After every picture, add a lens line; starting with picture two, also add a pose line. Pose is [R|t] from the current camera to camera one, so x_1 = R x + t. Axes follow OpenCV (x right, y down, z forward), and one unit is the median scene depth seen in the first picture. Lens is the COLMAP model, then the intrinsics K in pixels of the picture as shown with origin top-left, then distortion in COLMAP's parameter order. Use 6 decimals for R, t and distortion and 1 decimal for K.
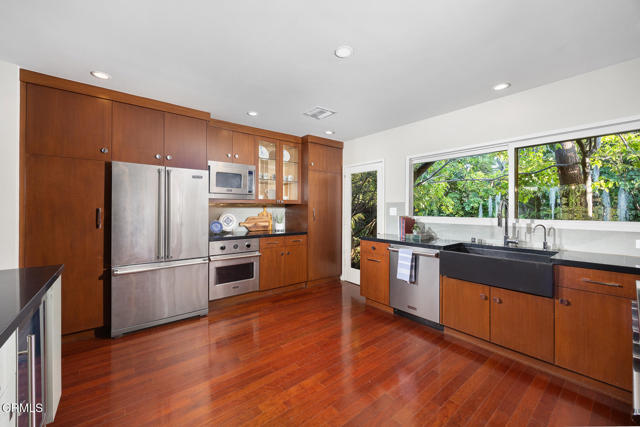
lens RADIAL K [[254.8, 0, 323.5], [0, 254.8, 210.6], [0, 0, 1]] dist [0.001251, 0.000054]
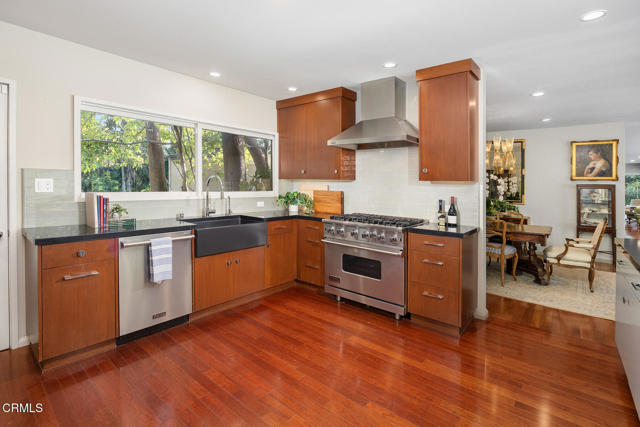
lens RADIAL K [[309.7, 0, 310.8], [0, 309.7, 186.6], [0, 0, 1]] dist [-0.014017, 0.000177]
pose [[-0.178412, -0.015749, 0.983830, -0.612329], [-0.011205, 0.999840, 0.013974, -0.011879], [-0.983892, -0.008531, -0.178559, 0.736914]]
